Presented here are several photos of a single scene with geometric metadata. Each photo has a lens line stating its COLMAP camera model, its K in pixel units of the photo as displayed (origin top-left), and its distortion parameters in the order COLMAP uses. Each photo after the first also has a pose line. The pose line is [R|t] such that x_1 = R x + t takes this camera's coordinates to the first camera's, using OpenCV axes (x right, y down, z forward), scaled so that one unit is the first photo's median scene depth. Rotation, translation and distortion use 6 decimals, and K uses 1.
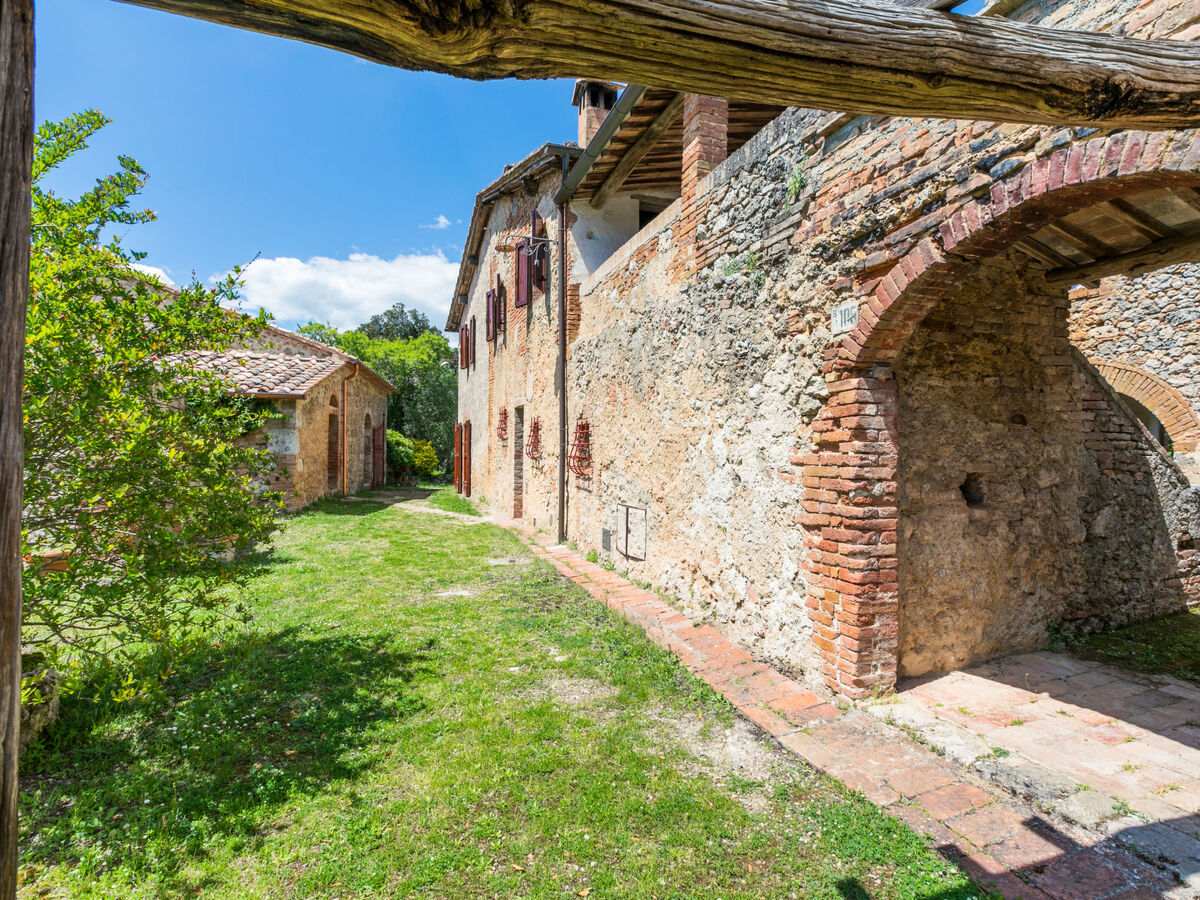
lens RADIAL K [[607.8, 0, 596.3], [0, 607.8, 448.5], [0, 0, 1]] dist [0.002303, 0.001770]
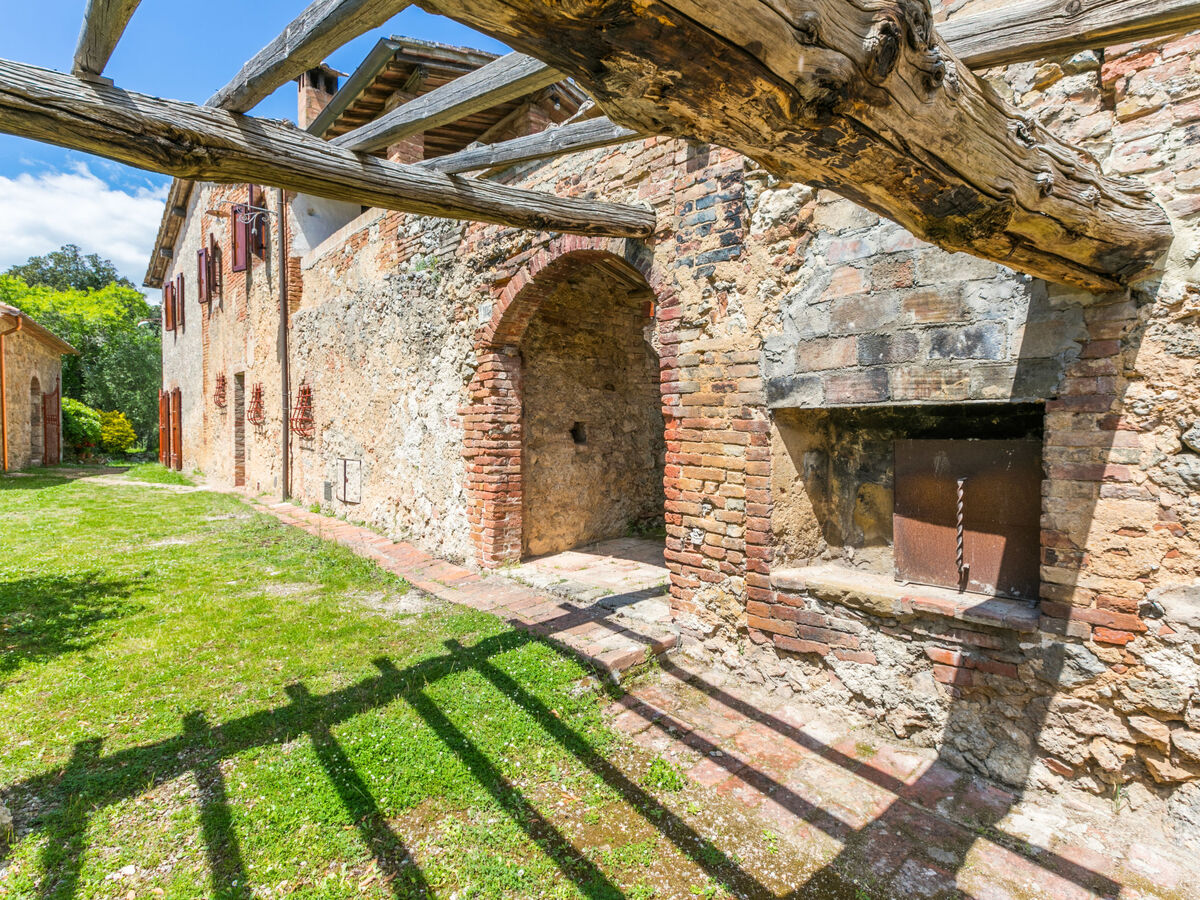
lens RADIAL K [[607.8, 0, 596.3], [0, 607.8, 448.5], [0, 0, 1]] dist [0.002303, 0.001770]
pose [[0.922326, -0.012139, 0.386221, 0.037139], [-0.001528, 0.999384, 0.035059, 0.027248], [-0.386409, -0.032926, 0.921740, -0.207049]]
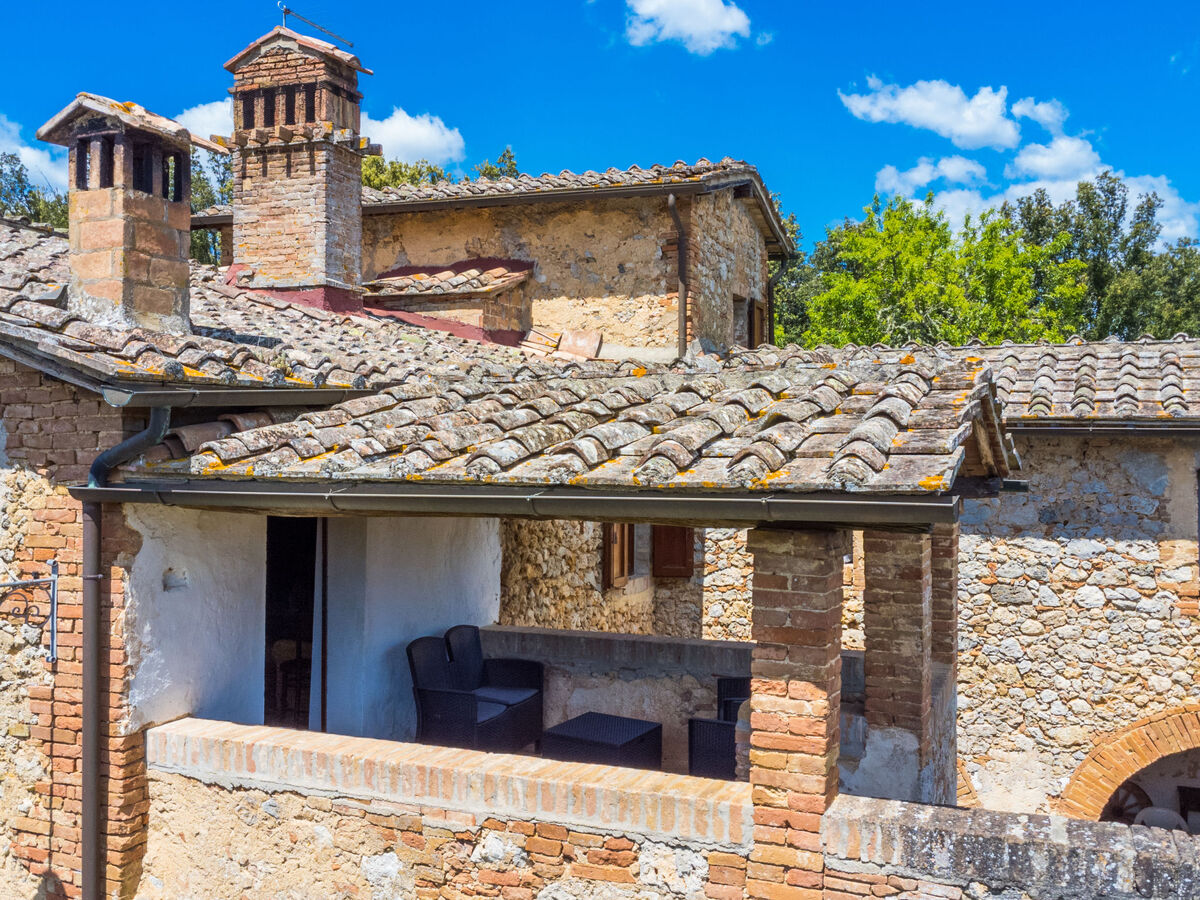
lens RADIAL K [[1179.8, 0, 598.9], [0, 1179.8, 441.2], [0, 0, 1]] dist [0.007865, 0.028406]
pose [[0.675923, -0.000881, 0.736972, -0.389607], [-0.000739, 0.999998, 0.001873, -0.475942], [-0.736972, -0.001811, 0.675921, 0.366005]]
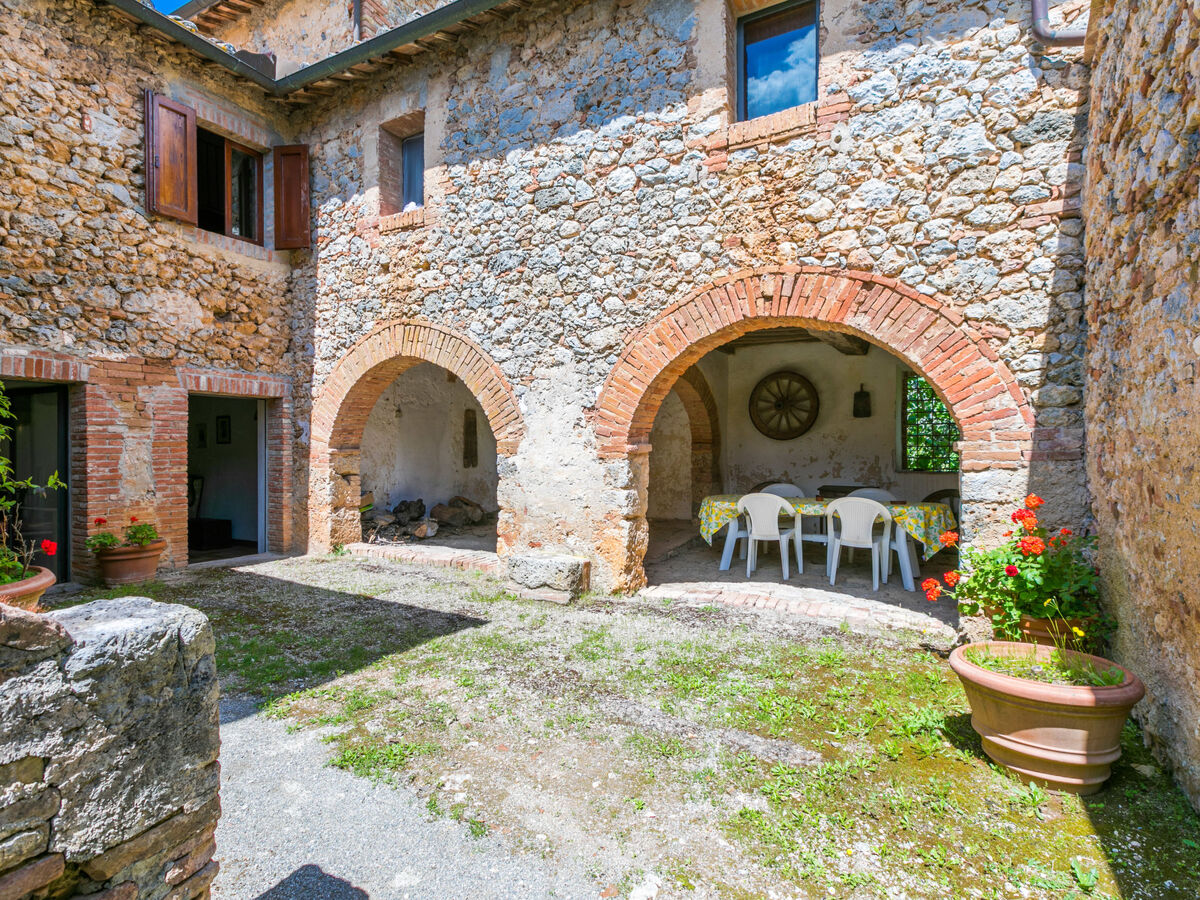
lens RADIAL K [[607.8, 0, 596.3], [0, 607.8, 448.5], [0, 0, 1]] dist [0.002303, 0.001770]
pose [[0.750352, -0.011787, 0.660934, 0.595963], [0.007324, 0.999928, 0.009519, -0.007945], [-0.660998, -0.002302, 0.750384, 0.419312]]
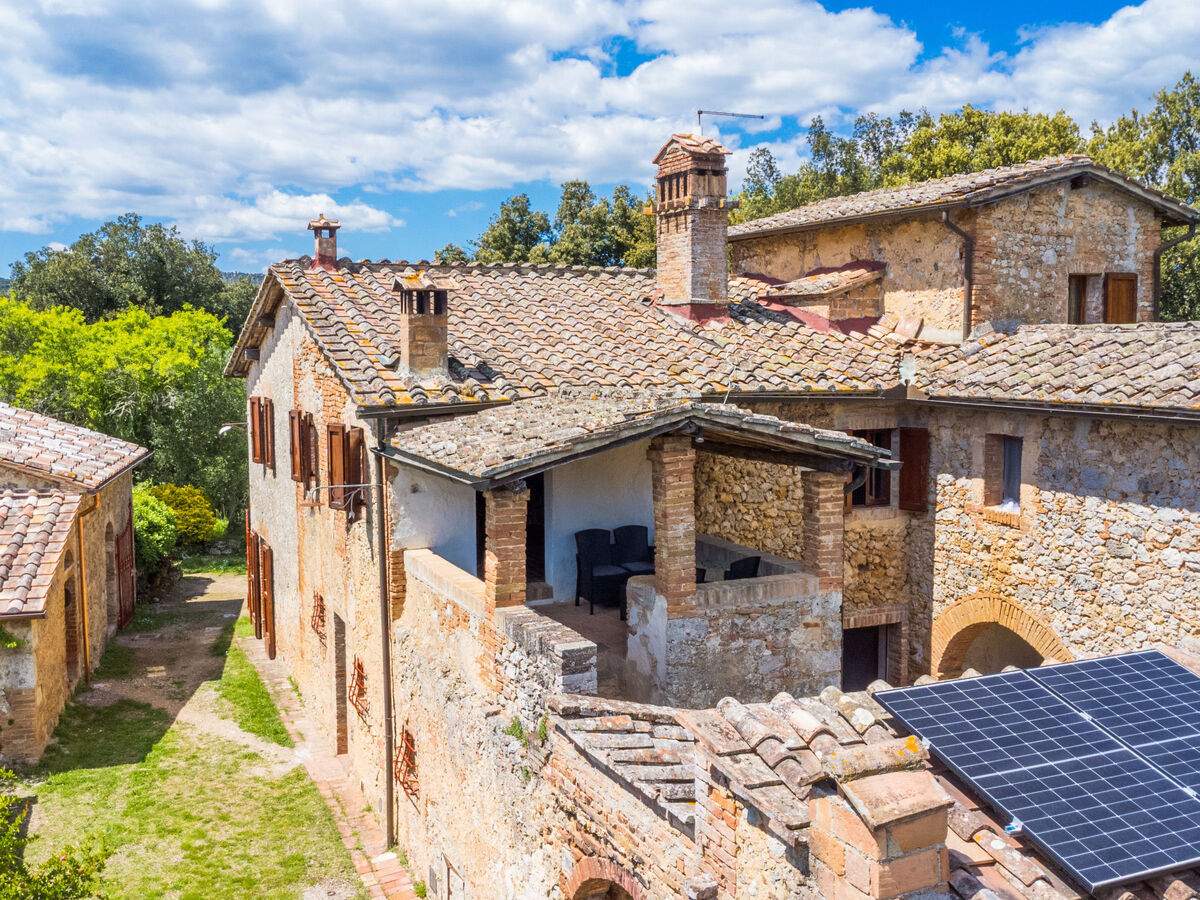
lens RADIAL K [[1153.2, 0, 600.2], [0, 1153.2, 444.3], [0, 0, 1]] dist [0.013824, 0.010416]
pose [[0.996854, -0.019714, 0.076763, 0.133325], [0.013129, 0.996264, 0.085358, -0.593089], [-0.078159, -0.084082, 0.993389, -0.638942]]
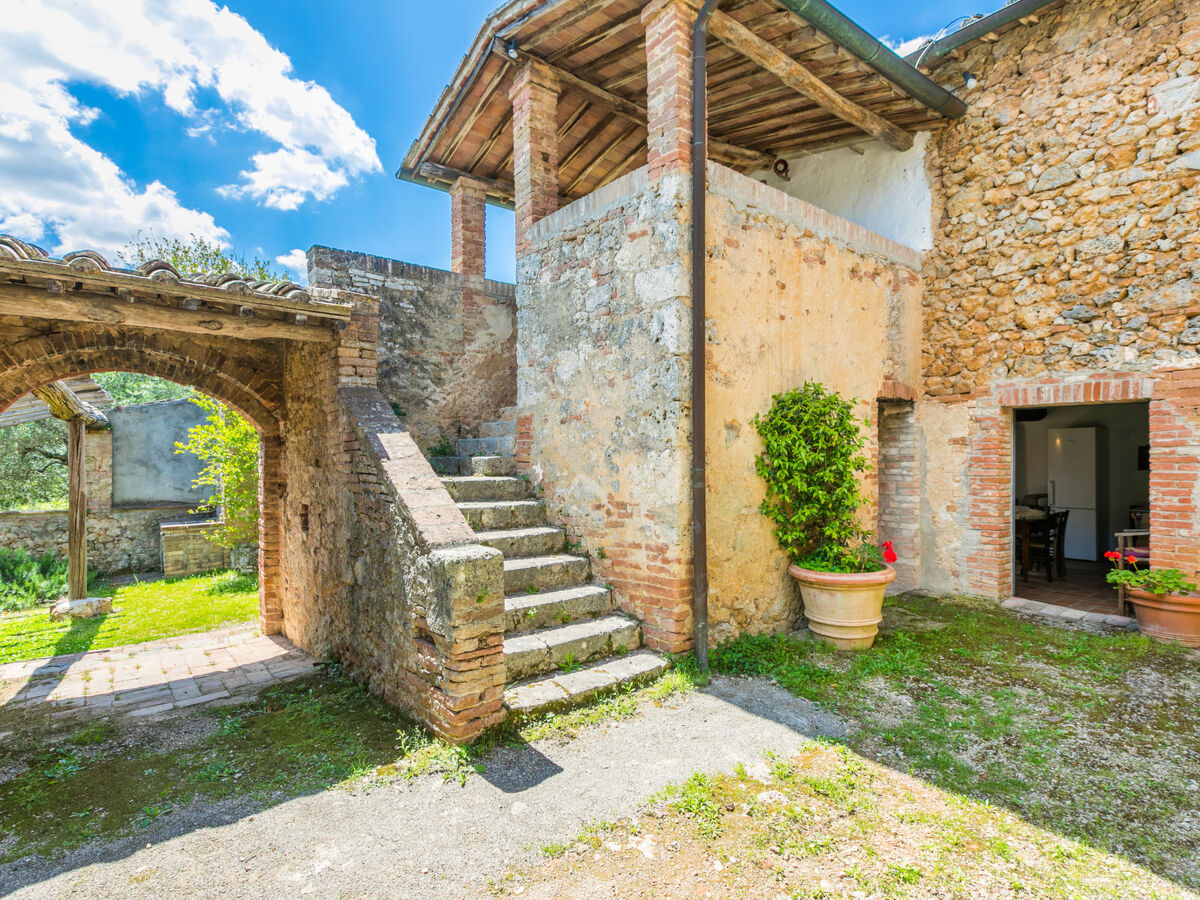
lens RADIAL K [[607.1, 0, 580.8], [0, 607.1, 457.6], [0, 0, 1]] dist [0.000207, -0.000022]
pose [[0.296954, -0.005642, -0.954875, 1.032458], [0.004098, 0.999981, -0.004634, -0.021037], [0.954883, -0.002537, 0.296971, 0.592420]]
